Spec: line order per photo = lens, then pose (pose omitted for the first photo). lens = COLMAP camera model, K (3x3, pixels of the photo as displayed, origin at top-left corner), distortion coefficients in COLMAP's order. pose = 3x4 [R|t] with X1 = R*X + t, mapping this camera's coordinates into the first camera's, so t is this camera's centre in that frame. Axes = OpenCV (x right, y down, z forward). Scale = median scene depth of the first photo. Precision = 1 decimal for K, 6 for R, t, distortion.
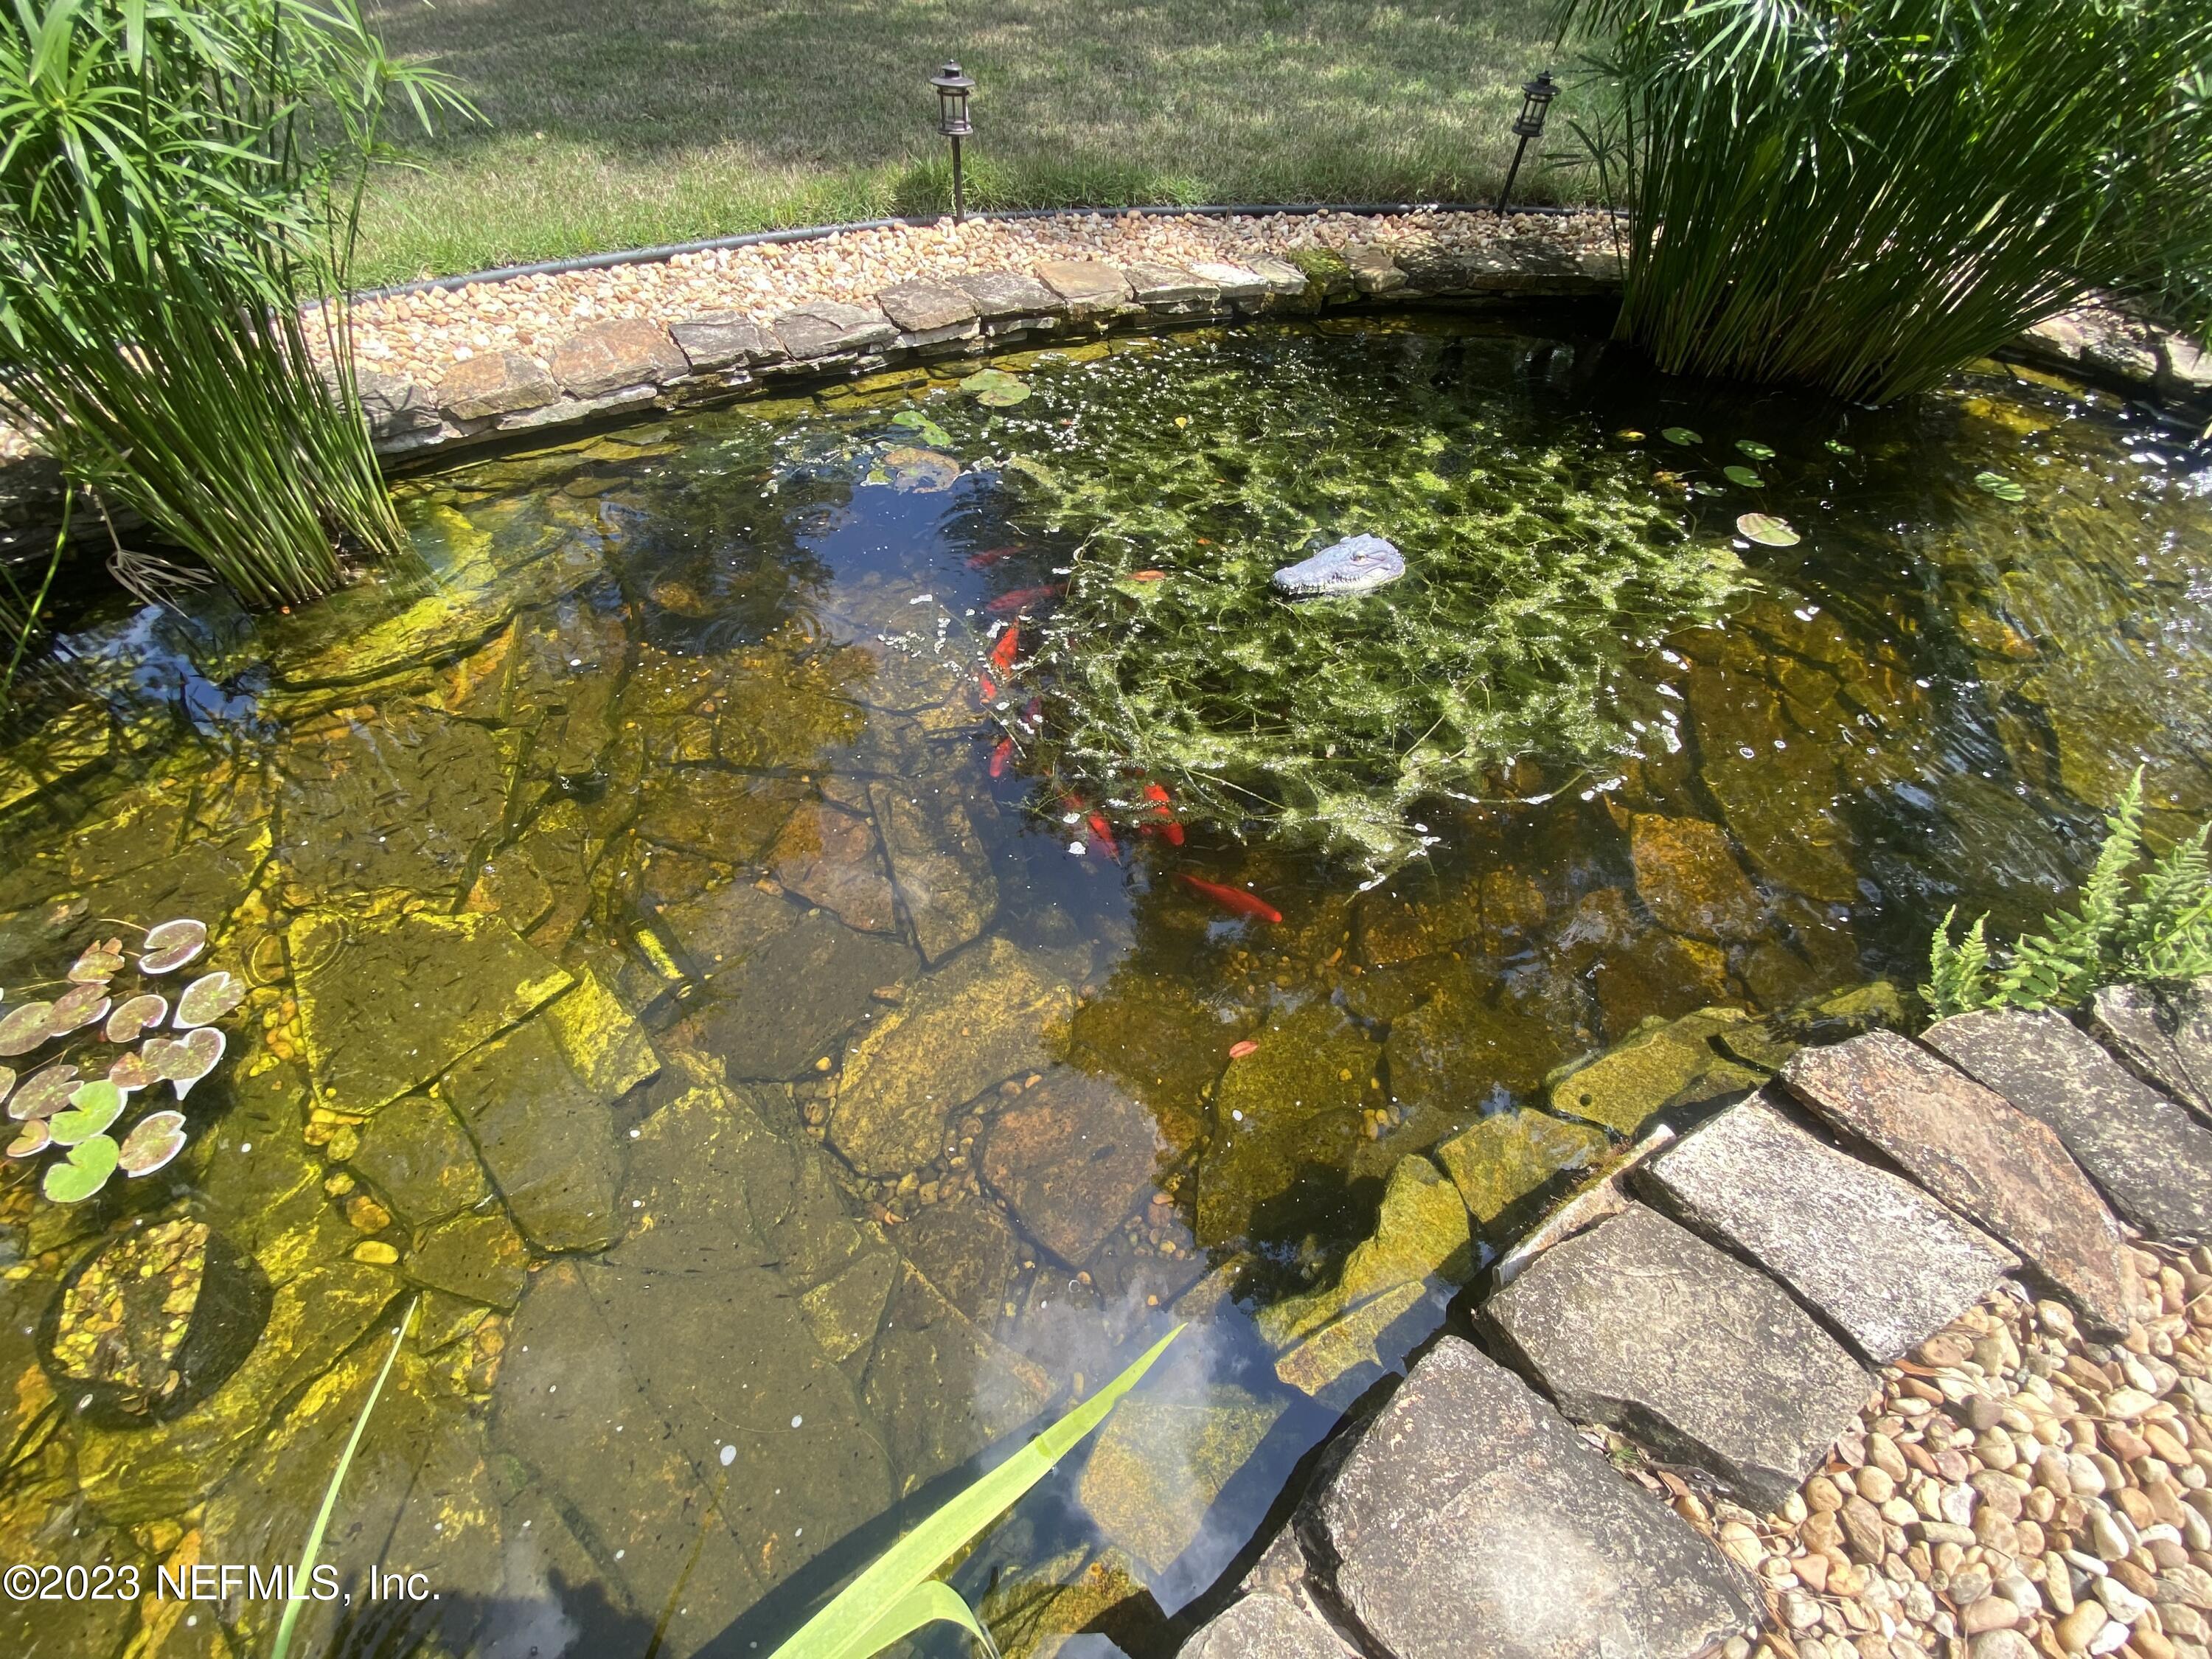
lens RADIAL K [[870.0, 0, 1108.5], [0, 870.0, 831.5], [0, 0, 1]] dist [-0.032176, -0.001244]
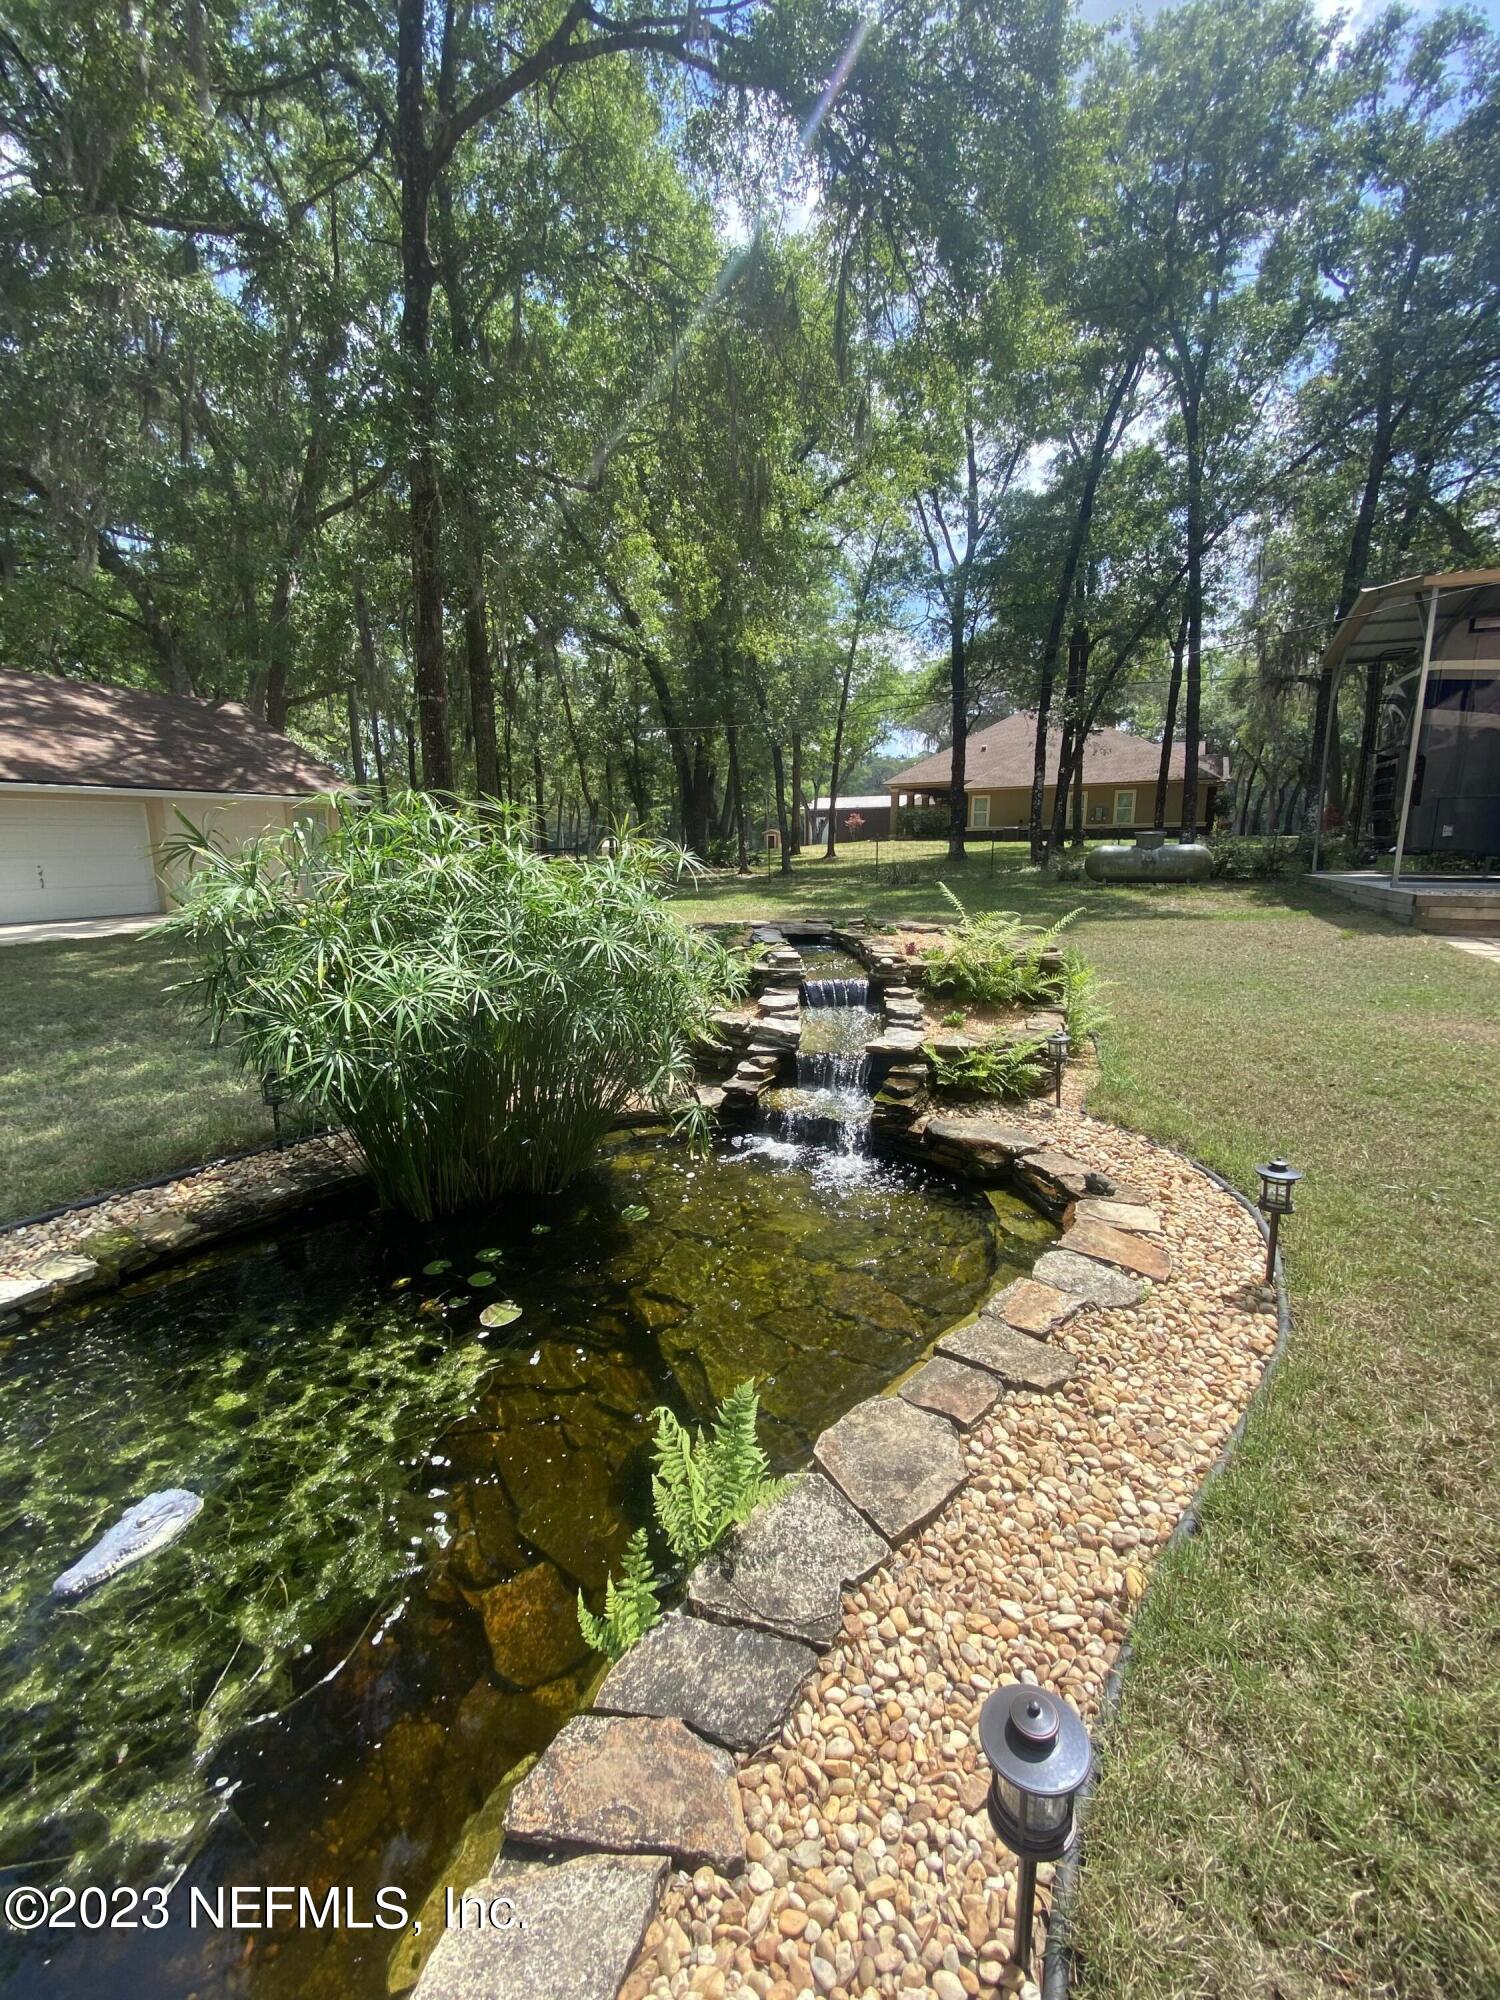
lens RADIAL K [[786.6, 0, 749.5], [0, 786.6, 989.7], [0, 0, 1]] dist [-0.032176, -0.001244]
pose [[0.694532, -0.157597, 0.701989, 0.232753], [0.571883, 0.712965, -0.405747, 0.030733], [-0.436549, 0.683260, 0.585304, -0.340426]]
